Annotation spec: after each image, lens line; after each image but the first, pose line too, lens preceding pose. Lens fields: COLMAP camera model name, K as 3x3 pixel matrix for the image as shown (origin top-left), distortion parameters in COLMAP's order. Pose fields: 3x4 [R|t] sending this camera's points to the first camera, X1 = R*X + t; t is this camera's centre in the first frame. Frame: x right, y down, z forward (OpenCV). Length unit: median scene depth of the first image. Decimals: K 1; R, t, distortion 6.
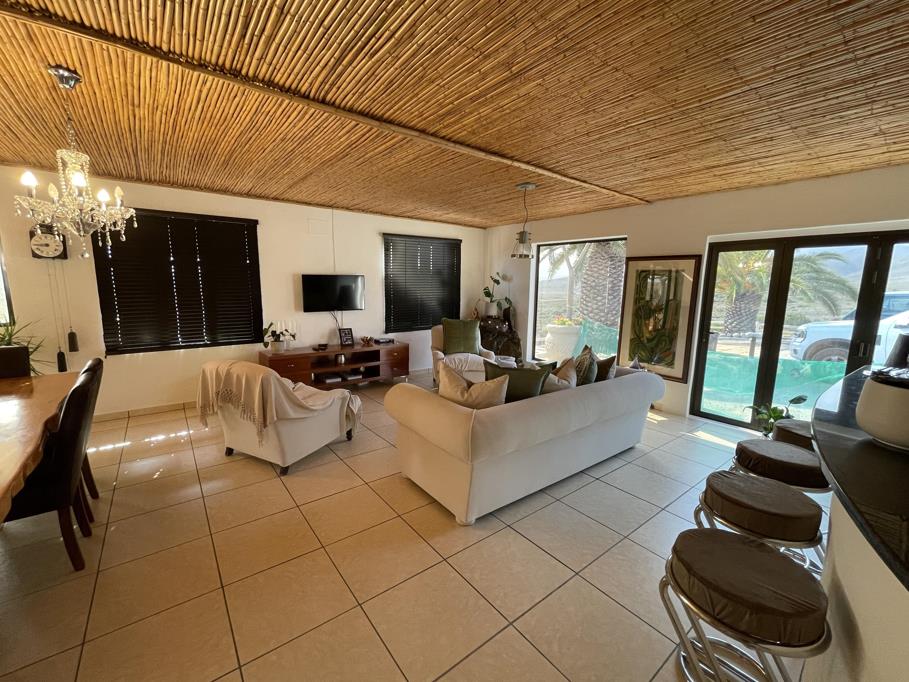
lens RADIAL K [[381.5, 0, 454.4], [0, 381.5, 342.6], [0, 0, 1]] dist [-0.000588, -0.000023]
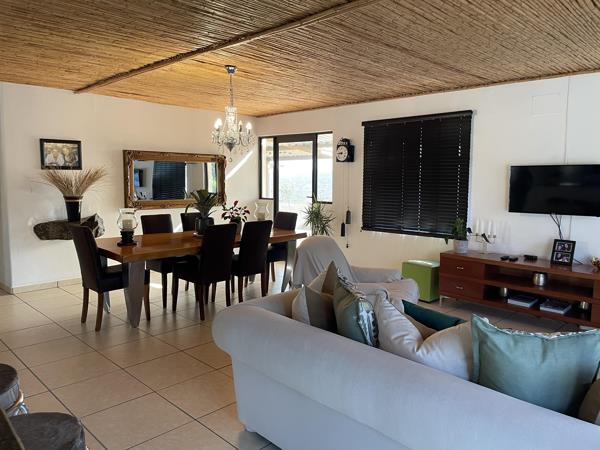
lens RADIAL K [[453.5, 0, 300.9], [0, 453.5, 222.2], [0, 0, 1]] dist [0.097280, -0.118025]
pose [[0.126374, 0.087218, -0.988141, 0.577556], [-0.159478, 0.984956, 0.066541, -0.057219], [0.979079, 0.149178, 0.138382, 0.467606]]
